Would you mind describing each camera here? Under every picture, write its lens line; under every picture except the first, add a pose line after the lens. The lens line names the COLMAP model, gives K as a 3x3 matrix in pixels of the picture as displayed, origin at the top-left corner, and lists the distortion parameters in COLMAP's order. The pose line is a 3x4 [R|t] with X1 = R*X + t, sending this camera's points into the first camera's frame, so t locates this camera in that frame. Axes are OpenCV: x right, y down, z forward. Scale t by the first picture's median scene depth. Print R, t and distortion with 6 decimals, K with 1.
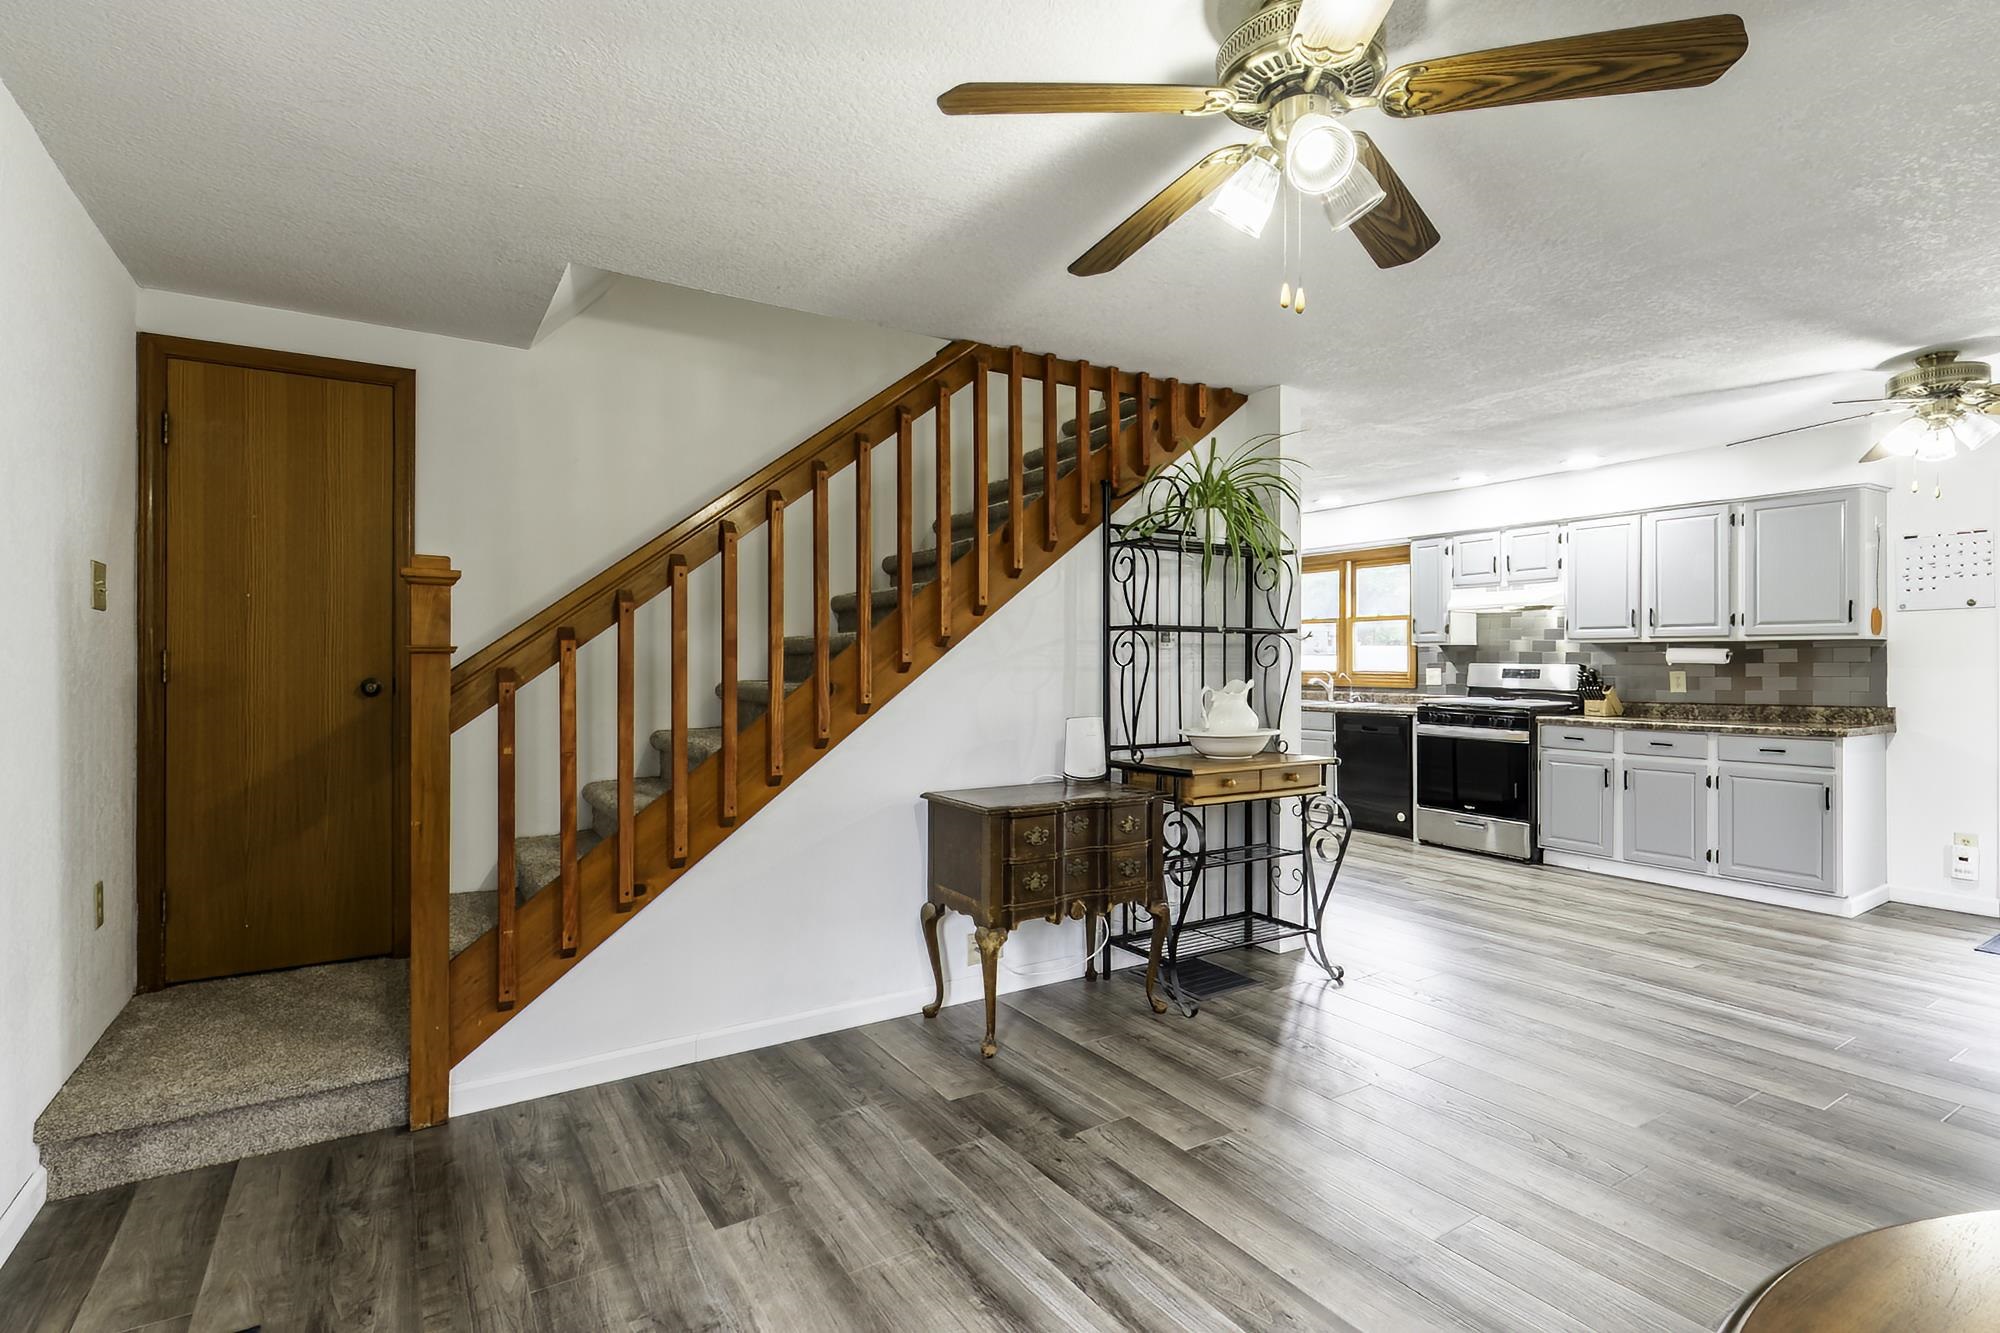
lens RADIAL K [[959.3, 0, 1017.6], [0, 959.3, 658.8], [0, 0, 1]] dist [0.004511, -0.000115]
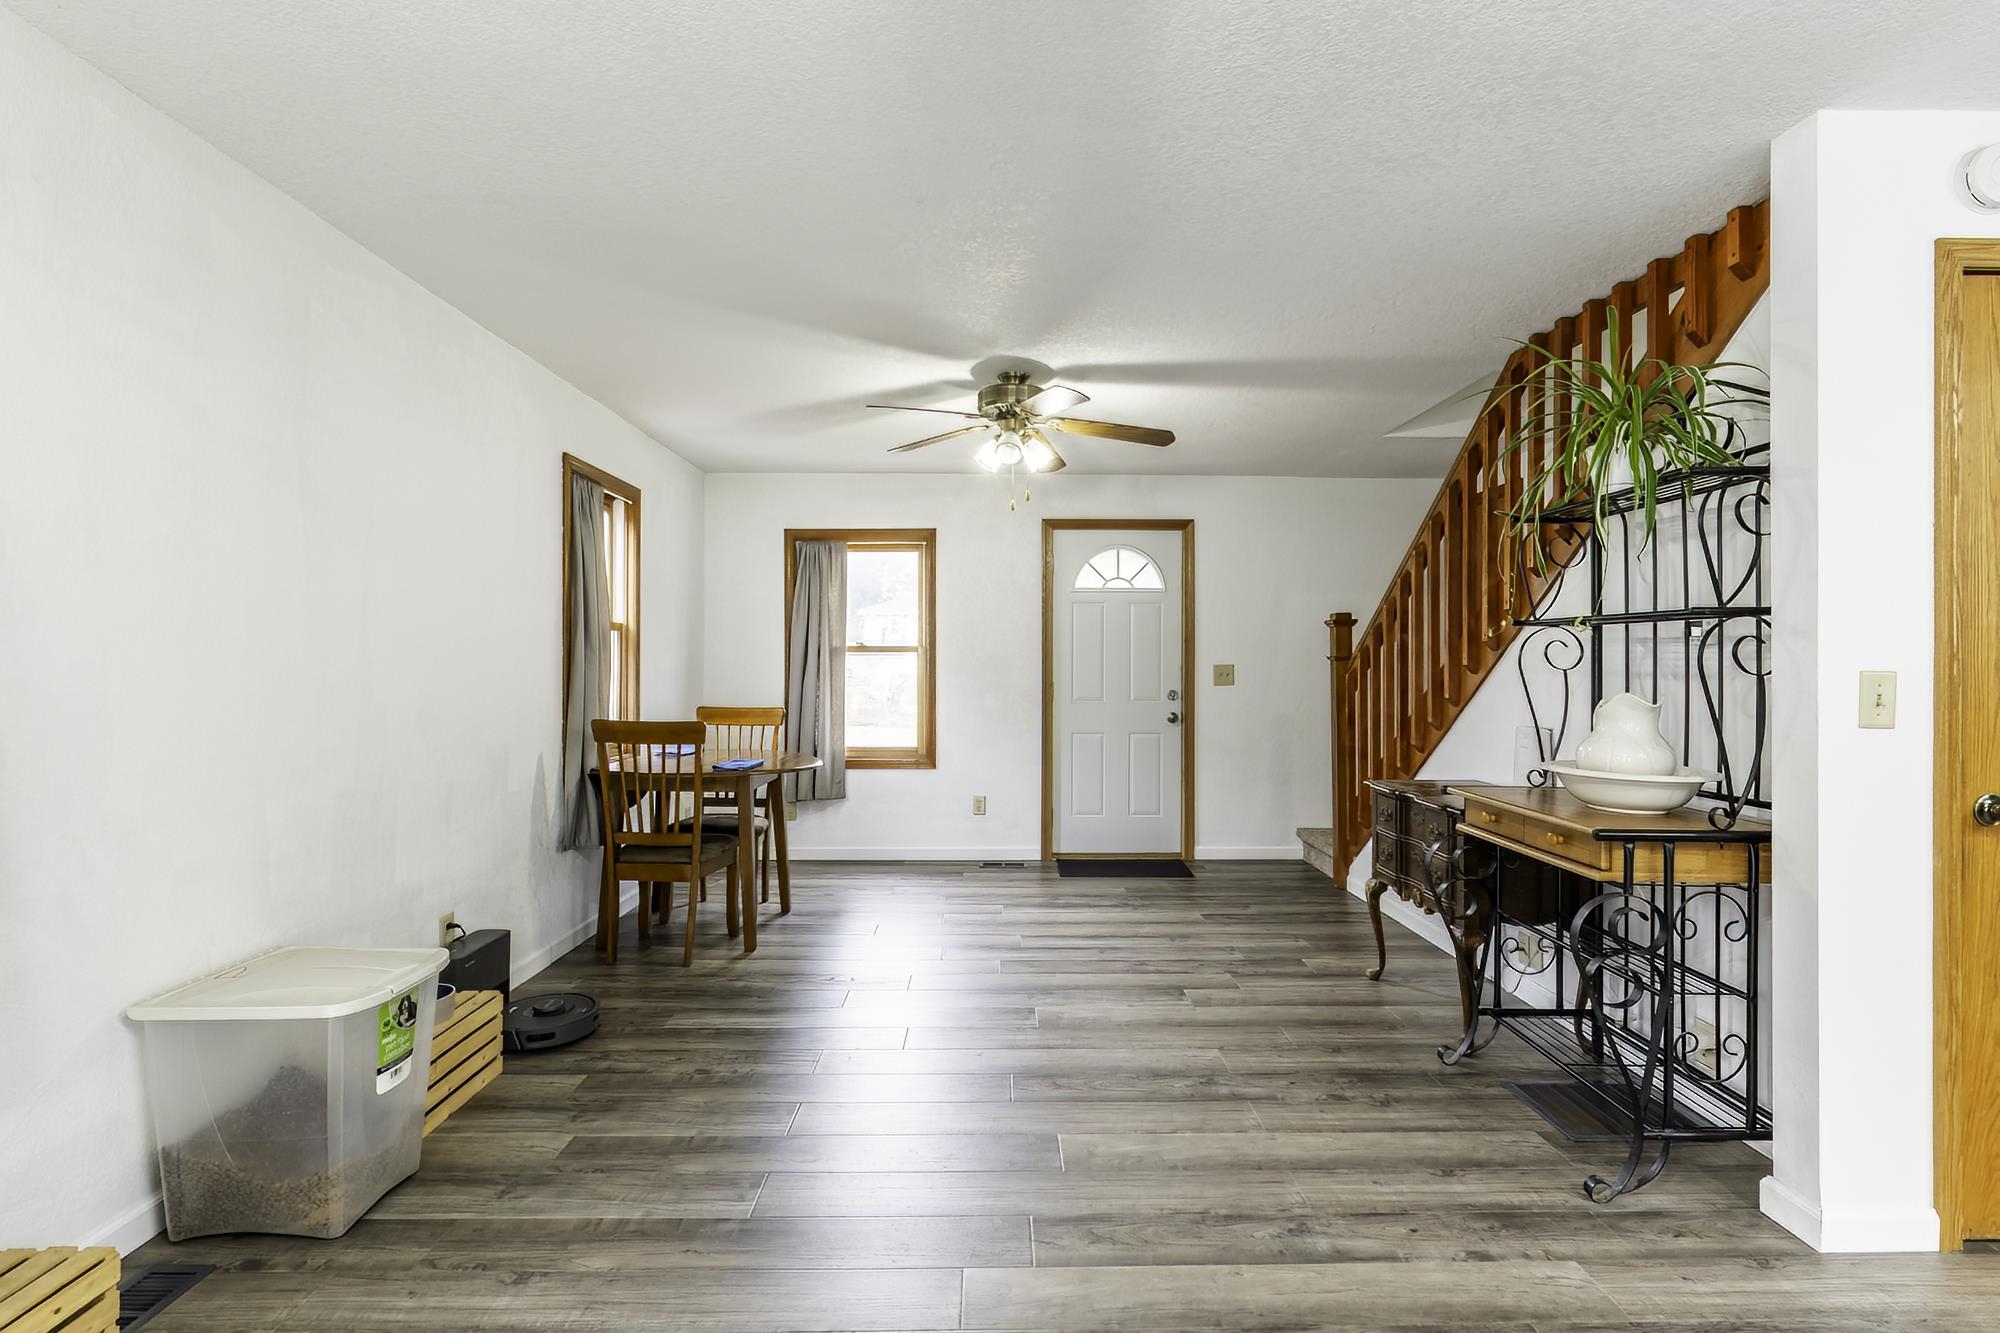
lens RADIAL K [[959.3, 0, 1006.2], [0, 959.3, 662.3], [0, 0, 1]] dist [0.004511, -0.000115]
pose [[-0.530341, -0.002021, -0.847782, 1.185321], [0.003178, 0.999985, -0.004371, 0.003291], [0.847779, -0.005012, -0.530327, 1.159840]]
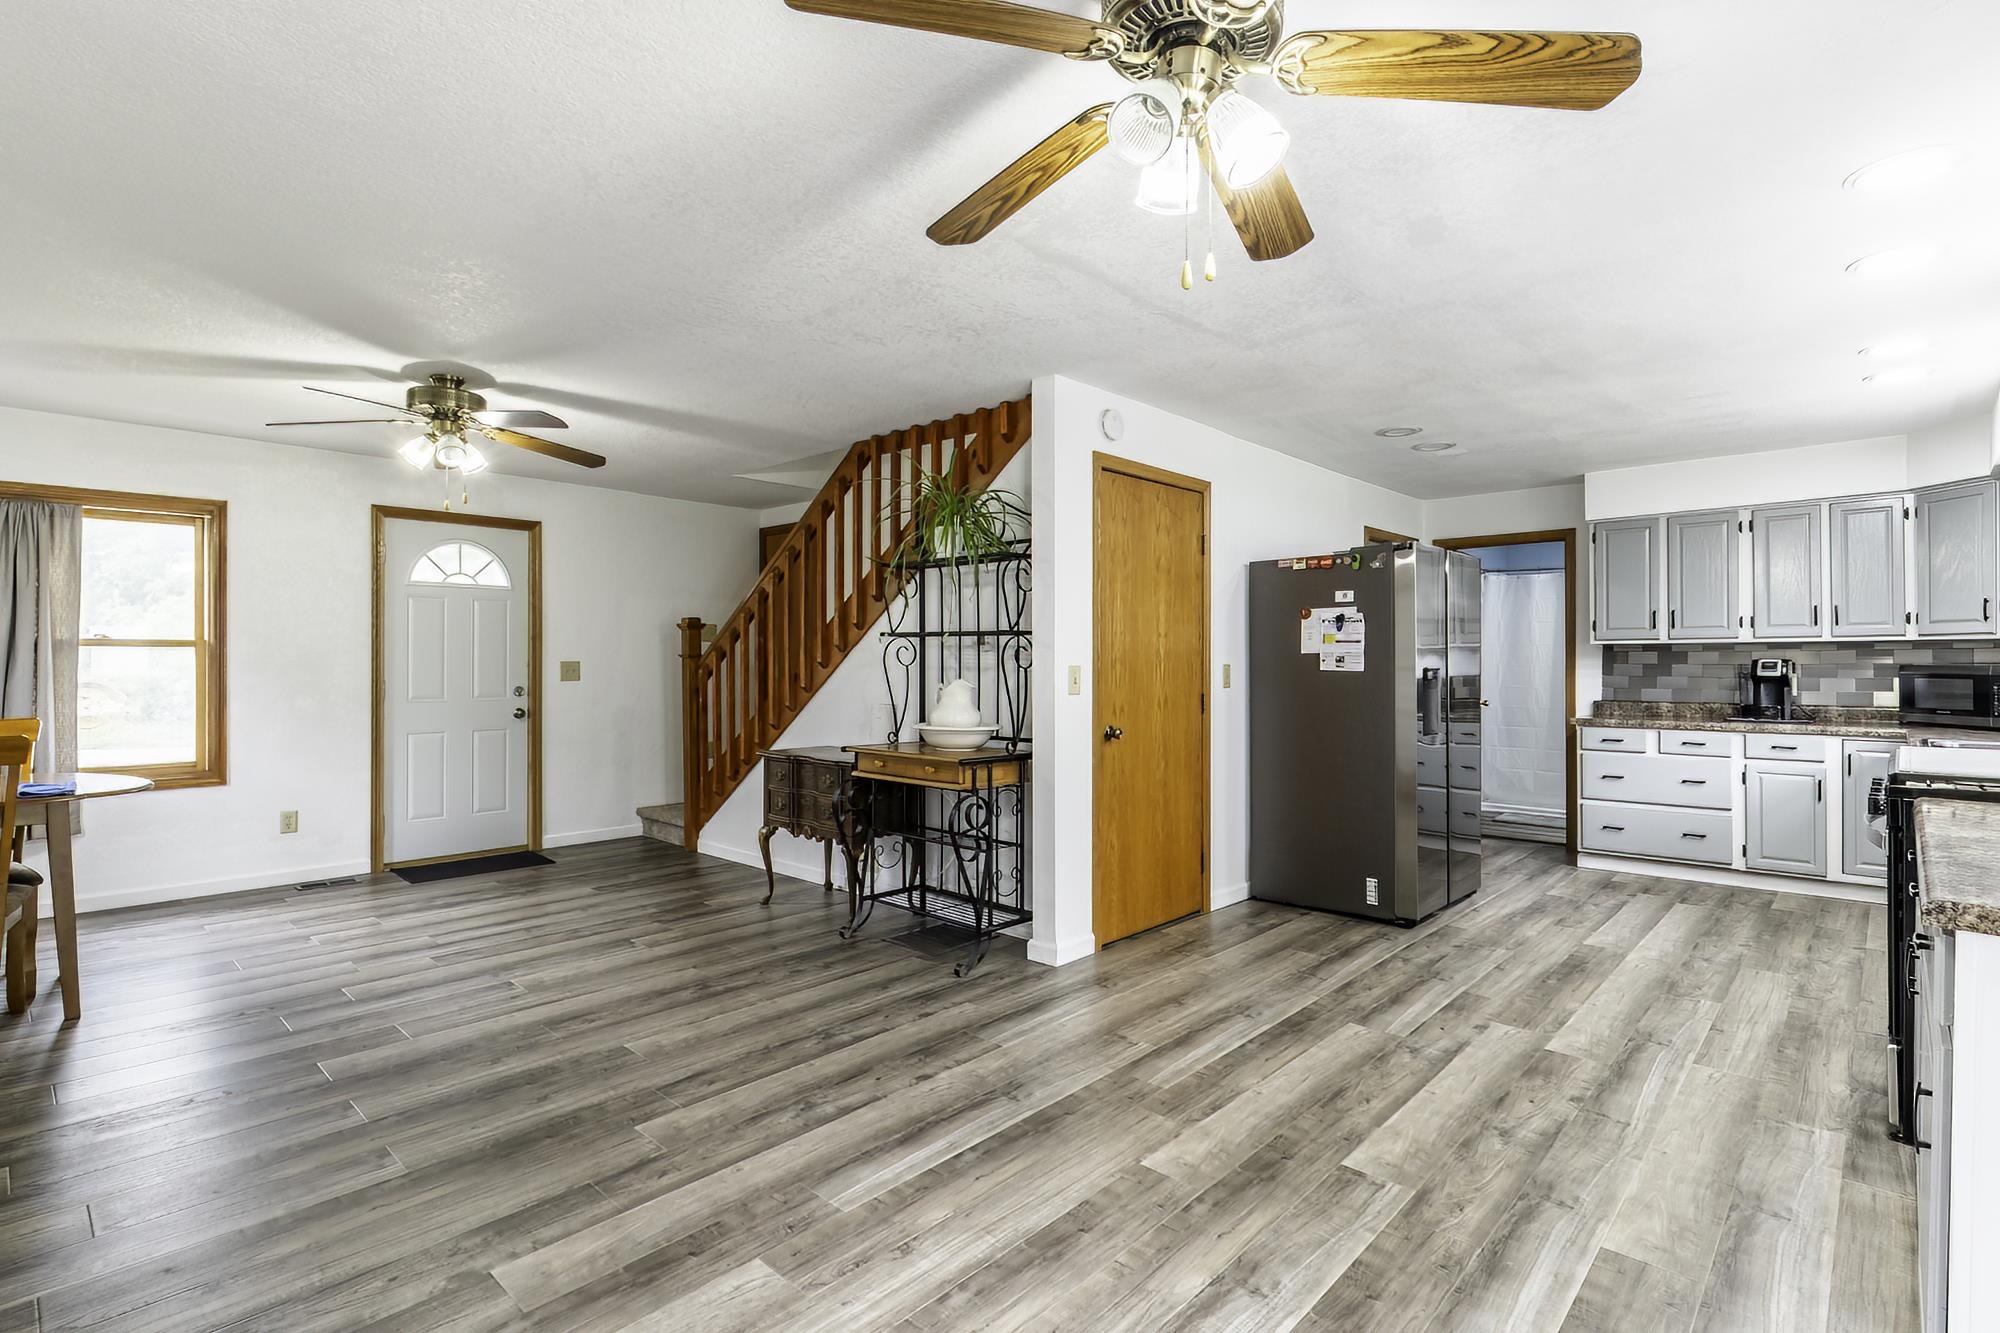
lens RADIAL K [[959.3, 0, 1019.1], [0, 959.3, 661.4], [0, 0, 1]] dist [0.004511, -0.000115]
pose [[0.252989, 0.002045, -0.967467, 1.527245], [0.004107, 0.999986, 0.003188, -0.001500], [0.967460, -0.004780, 0.252977, 0.925253]]
